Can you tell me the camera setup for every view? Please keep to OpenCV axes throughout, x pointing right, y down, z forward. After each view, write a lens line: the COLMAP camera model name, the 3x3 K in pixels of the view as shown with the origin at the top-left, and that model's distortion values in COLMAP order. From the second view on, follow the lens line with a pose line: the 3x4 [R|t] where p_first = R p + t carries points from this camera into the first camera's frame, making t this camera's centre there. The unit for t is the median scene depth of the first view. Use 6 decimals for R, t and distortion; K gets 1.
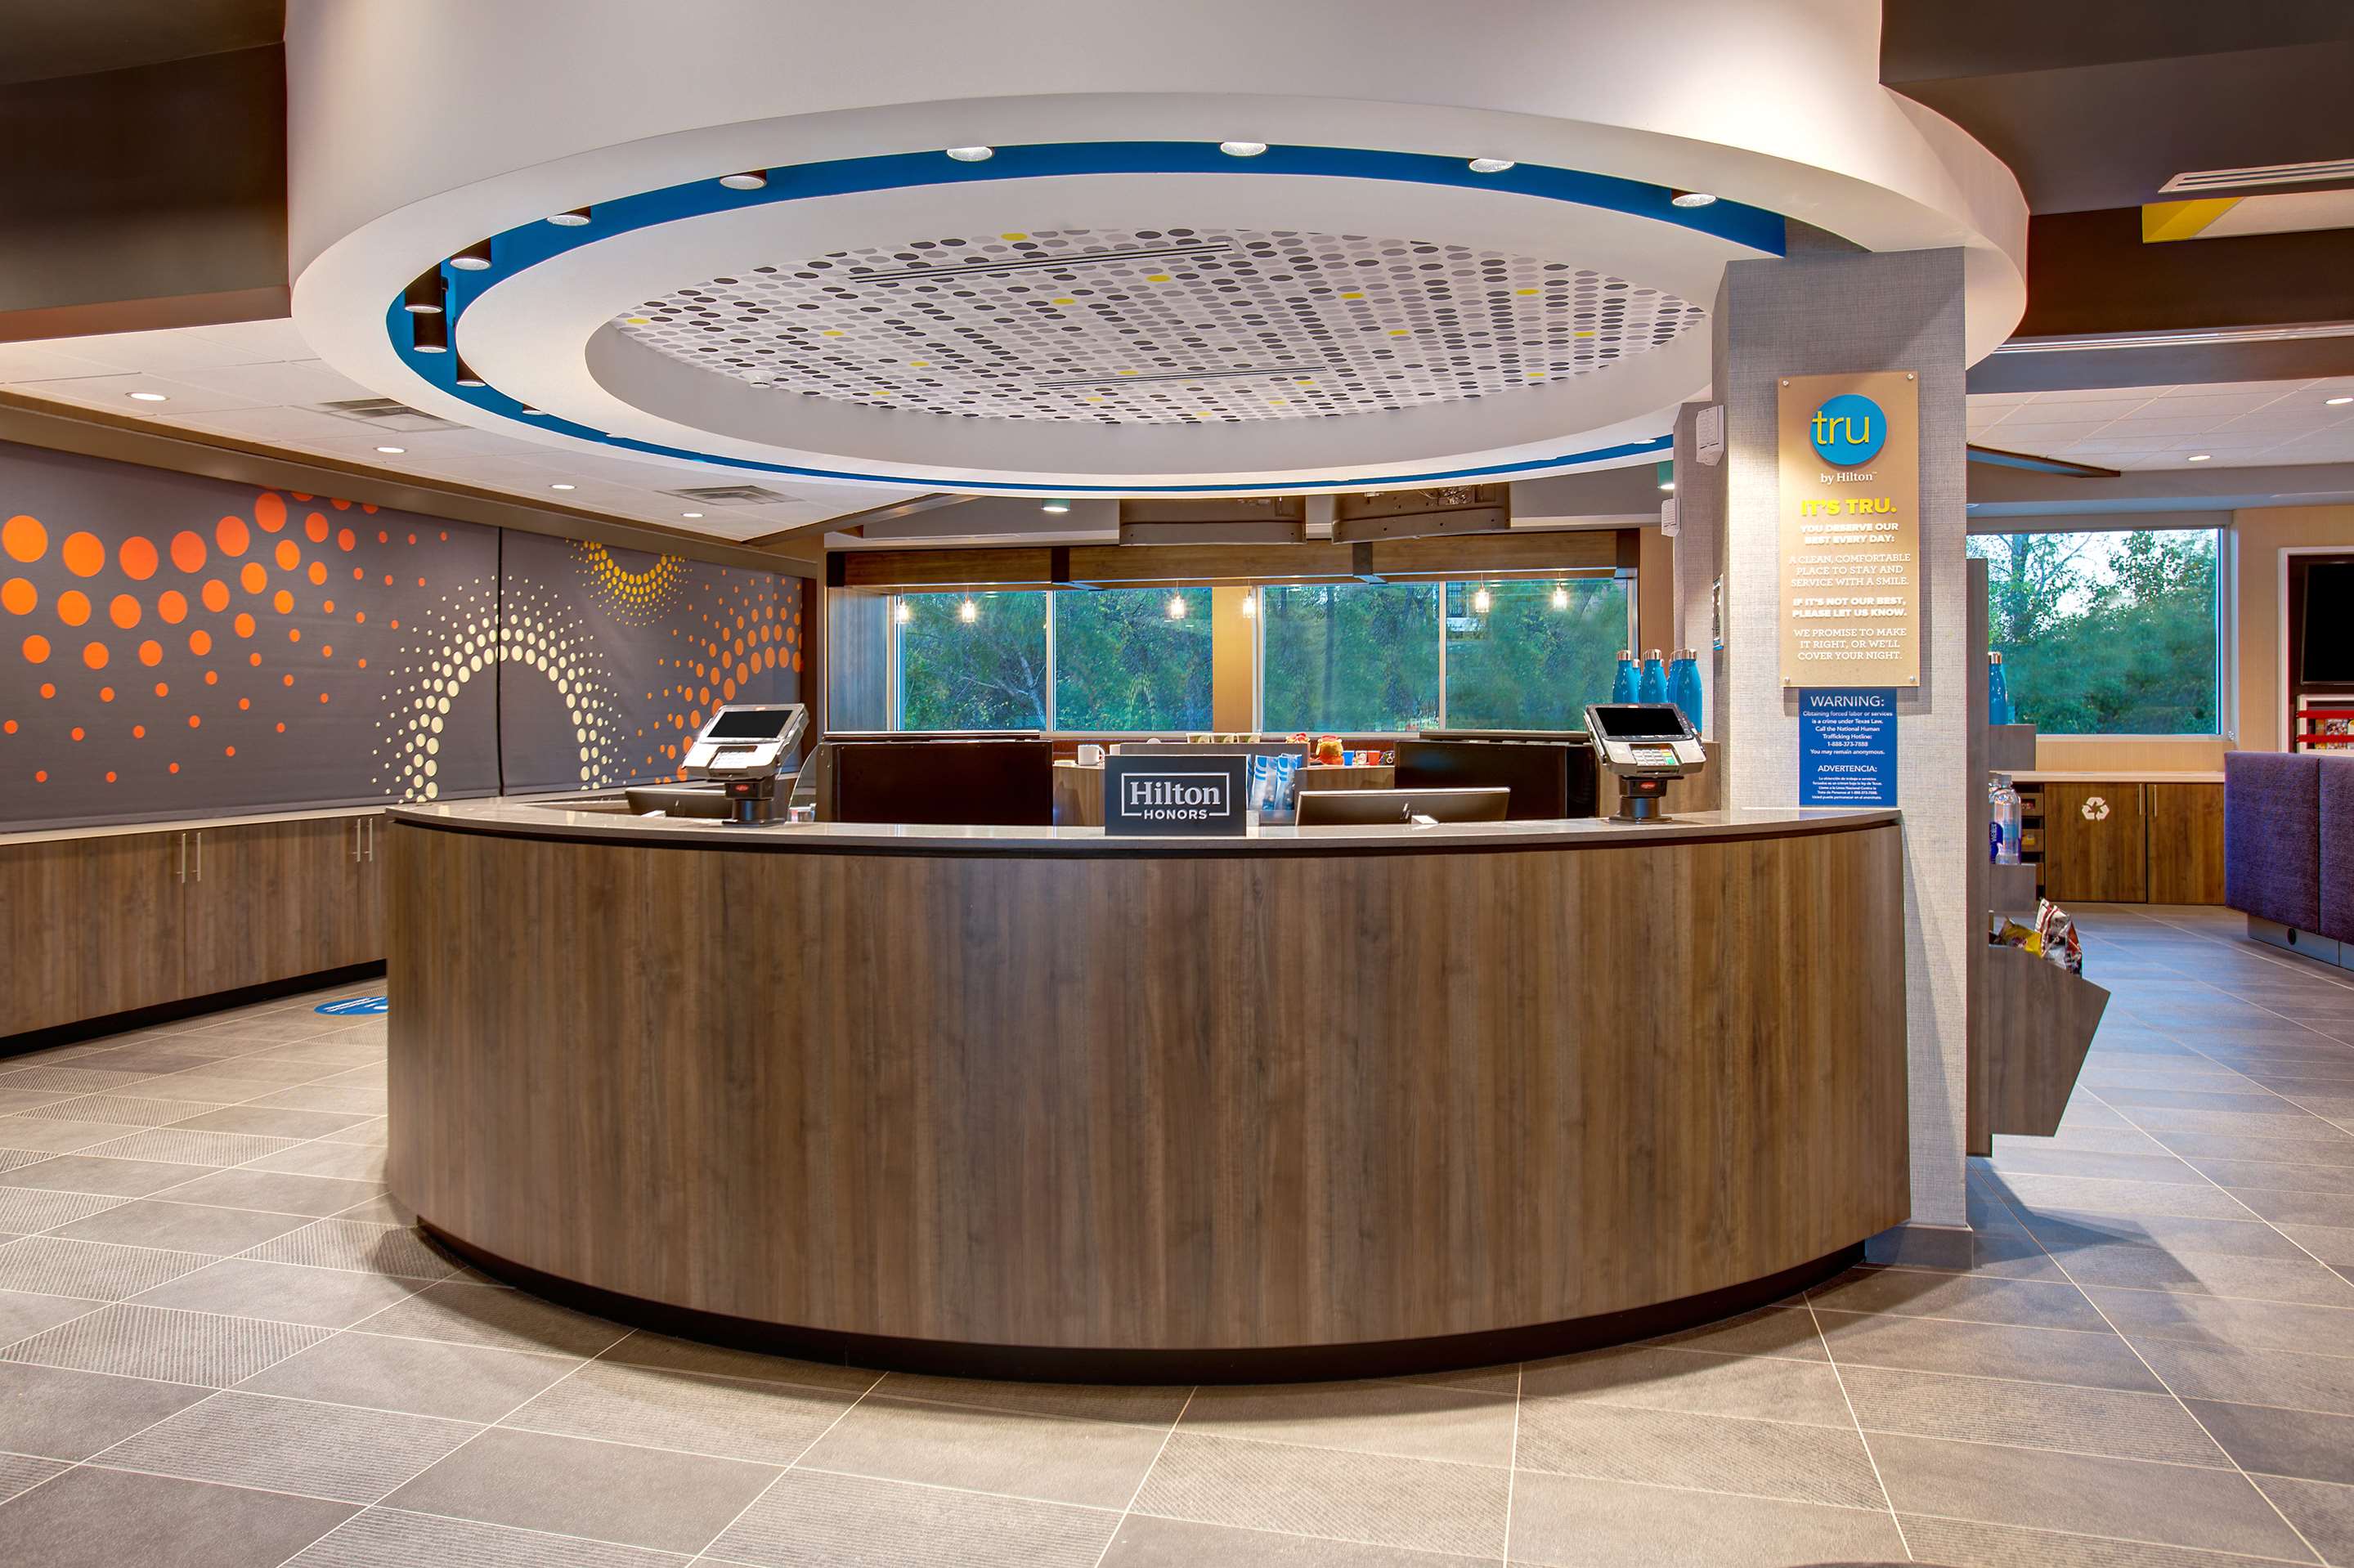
lens RADIAL K [[1576.1, 0, 1162.3], [0, 1576.1, 719.7], [0, 0, 1]] dist [-0.068264, 0.054108]
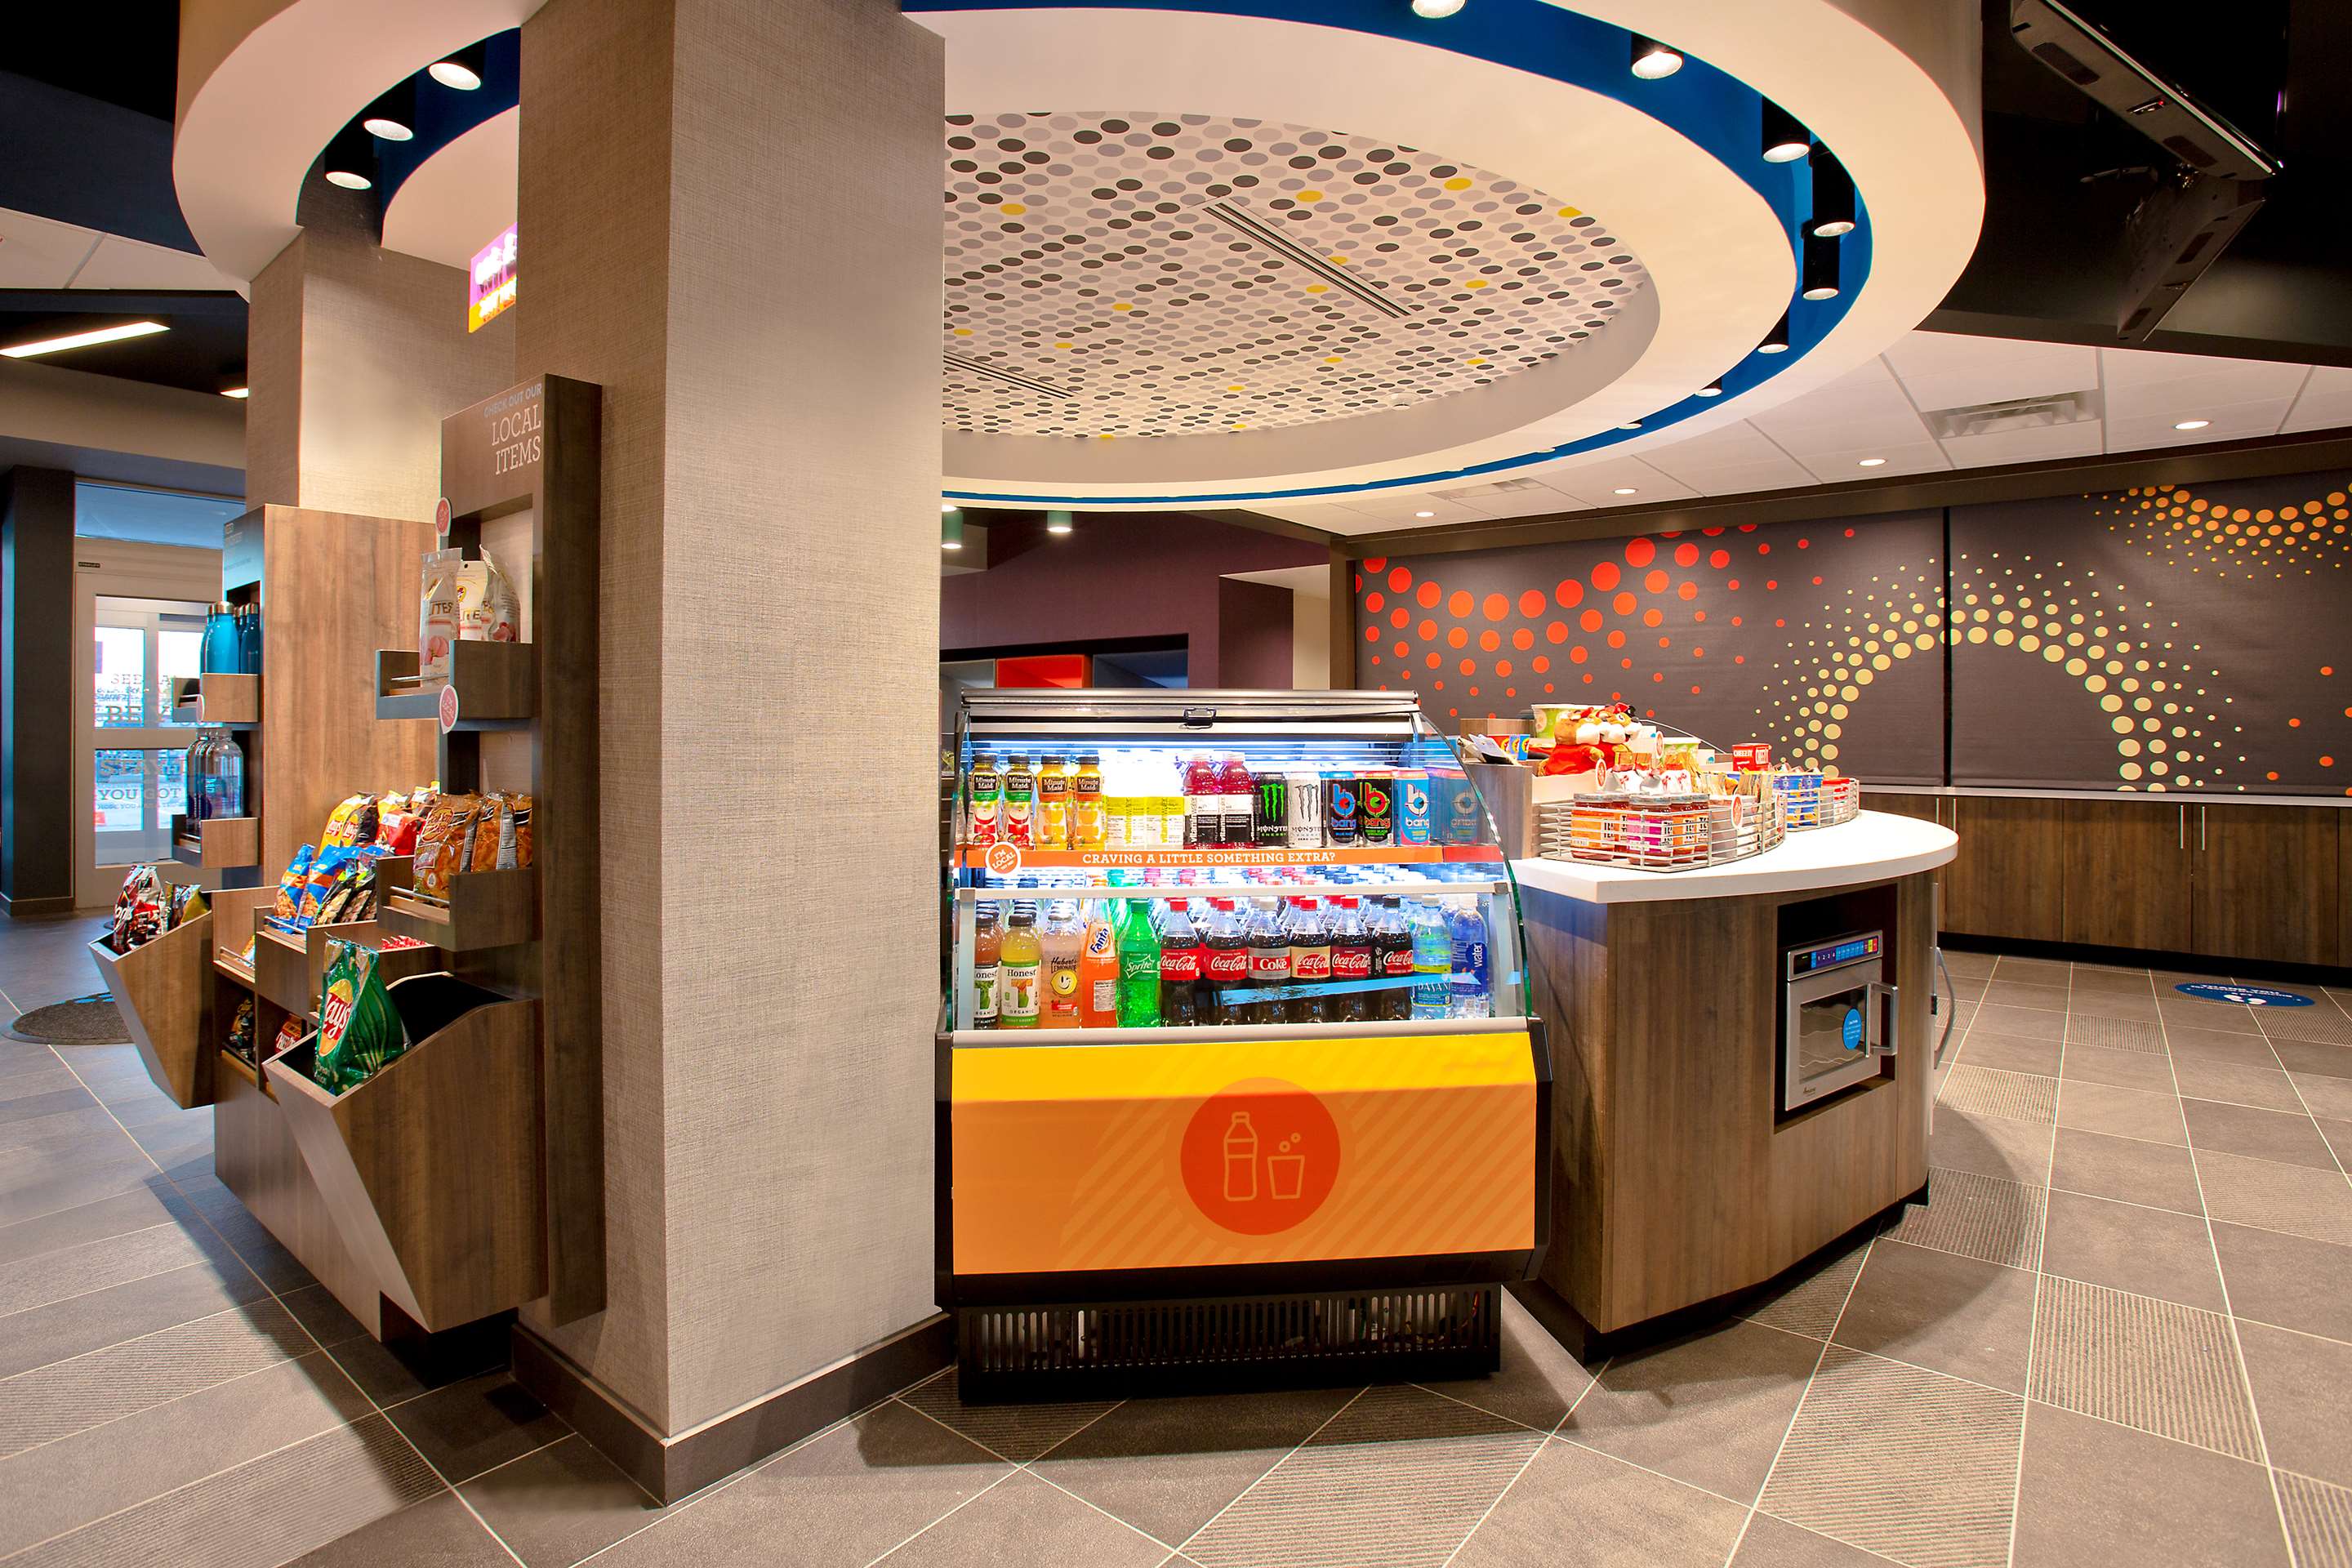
lens RADIAL K [[1237.0, 0, 1144.2], [0, 1237.0, 699.2], [0, 0, 1]] dist [-0.017322, 0.000407]
pose [[-0.418184, -0.007258, -0.908333, 0.507632], [0.002838, 0.999953, -0.009297, 0.001297], [0.908358, -0.006466, -0.418144, 0.936886]]
